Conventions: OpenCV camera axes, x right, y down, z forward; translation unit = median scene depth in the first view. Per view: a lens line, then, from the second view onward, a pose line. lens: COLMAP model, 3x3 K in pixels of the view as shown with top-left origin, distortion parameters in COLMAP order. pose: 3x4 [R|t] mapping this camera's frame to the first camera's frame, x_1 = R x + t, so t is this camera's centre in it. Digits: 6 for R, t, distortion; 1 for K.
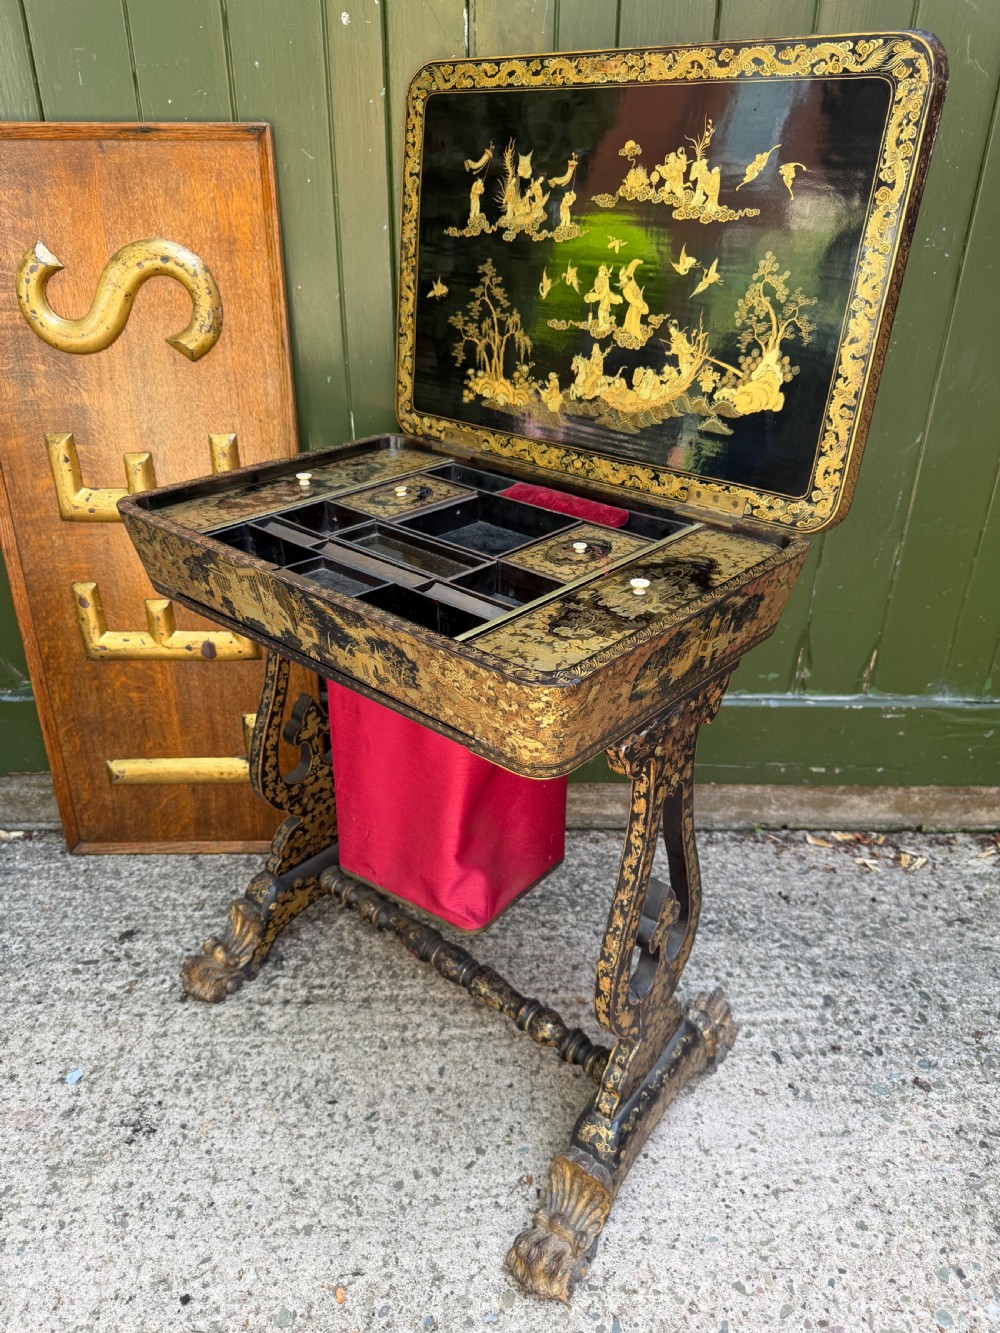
lens RADIAL K [[970.2, 0, 500.6], [0, 970.2, 671.6], [0, 0, 1]] dist [-0.014846, 0.001319]
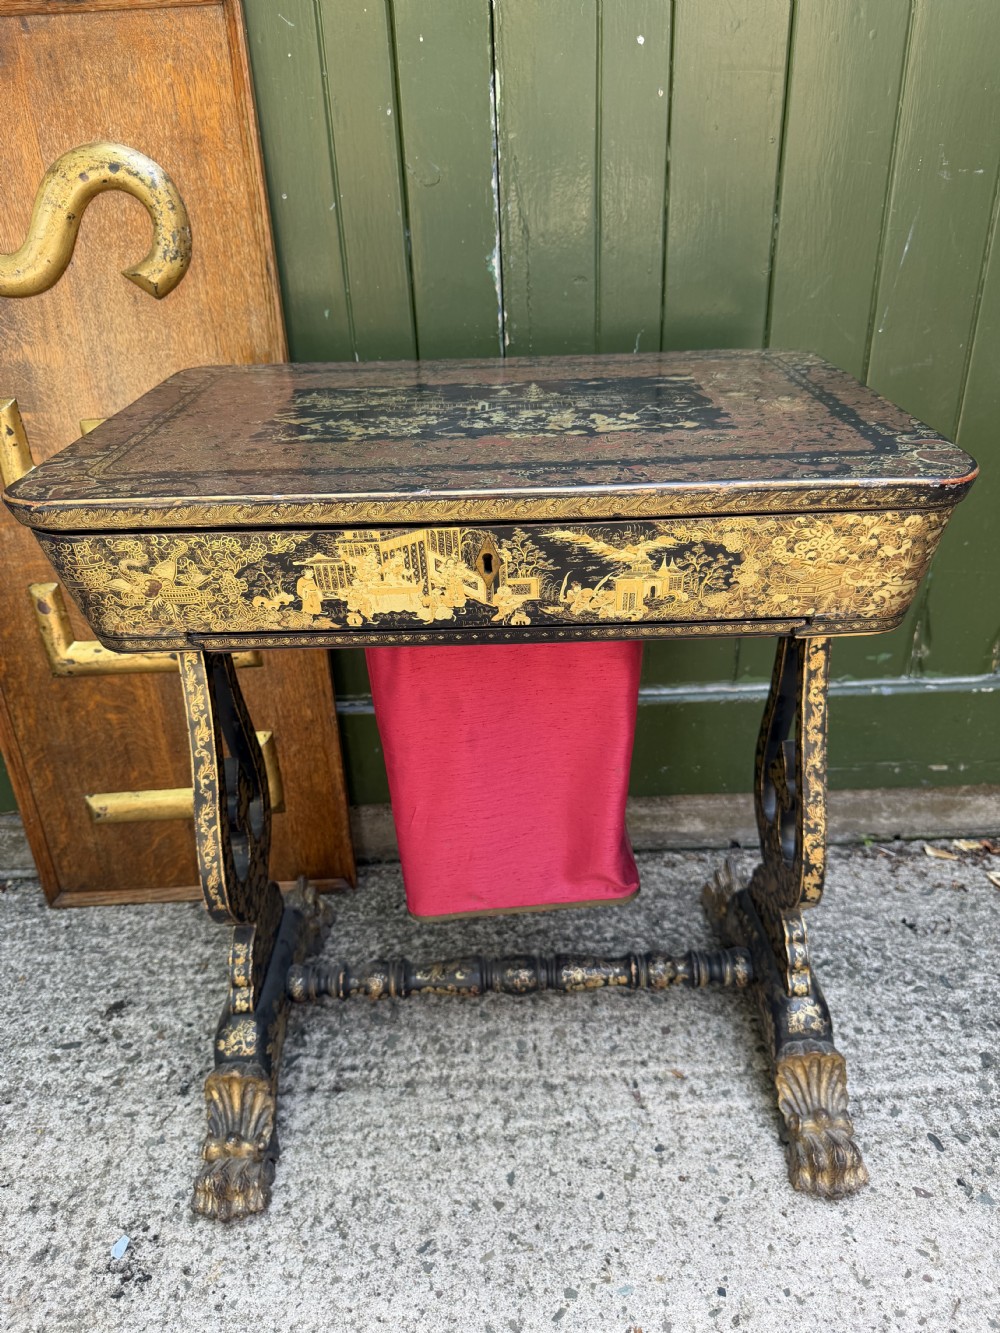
lens RADIAL K [[970.2, 0, 496.6], [0, 970.2, 667.1], [0, 0, 1]] dist [-0.014846, 0.001319]
pose [[0.998706, -0.046895, -0.019693, -0.035233], [0.046915, 0.998899, 0.000523, -0.003330], [0.019647, -0.001446, 0.999806, 0.200795]]
